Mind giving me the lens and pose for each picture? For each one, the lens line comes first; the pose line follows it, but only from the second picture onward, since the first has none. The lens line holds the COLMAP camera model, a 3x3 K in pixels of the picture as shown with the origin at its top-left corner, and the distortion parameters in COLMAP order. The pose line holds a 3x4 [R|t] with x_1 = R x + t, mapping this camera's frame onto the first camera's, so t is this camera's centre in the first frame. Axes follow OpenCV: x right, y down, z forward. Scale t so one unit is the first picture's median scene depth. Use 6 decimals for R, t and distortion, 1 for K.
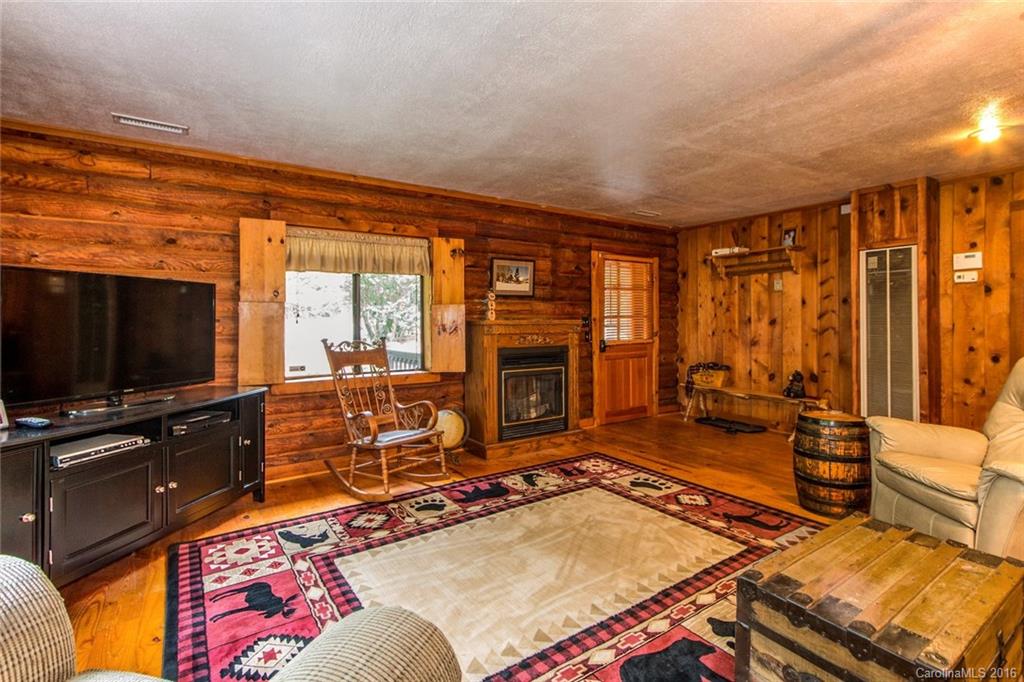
lens RADIAL K [[477.2, 0, 508.2], [0, 477.2, 320.2], [0, 0, 1]] dist [0.000080, 0.000144]
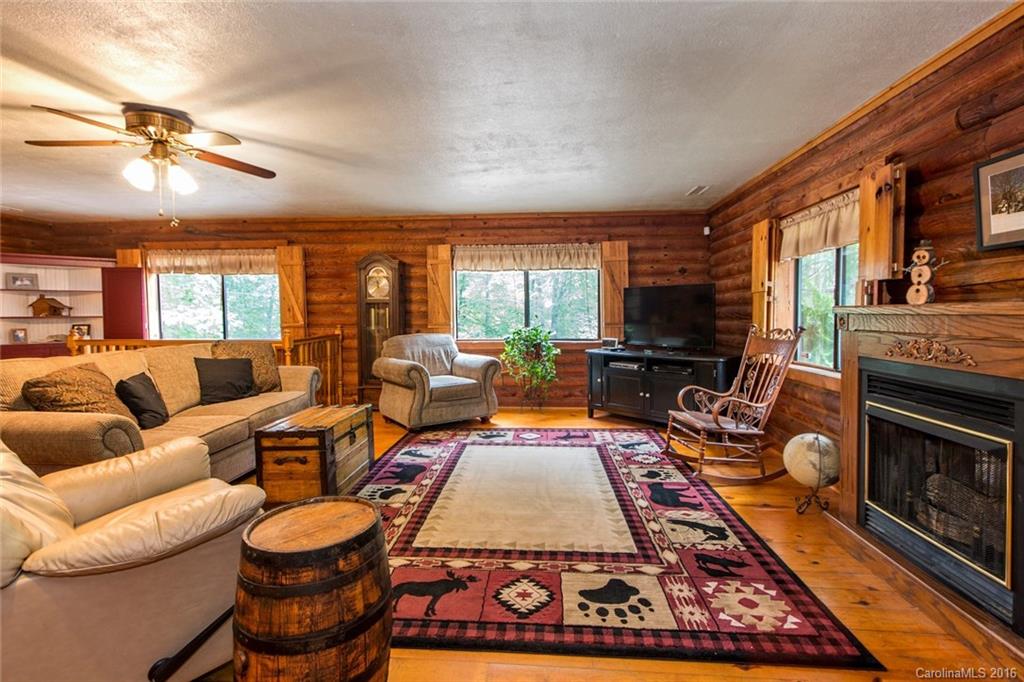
lens RADIAL K [[477.2, 0, 508.2], [0, 477.2, 320.2], [0, 0, 1]] dist [0.000080, 0.000144]
pose [[-0.622477, 0.019631, -0.782392, 0.838696], [0.007422, 0.999788, 0.019181, 0.004328], [0.782603, 0.006133, -0.622491, 1.305055]]
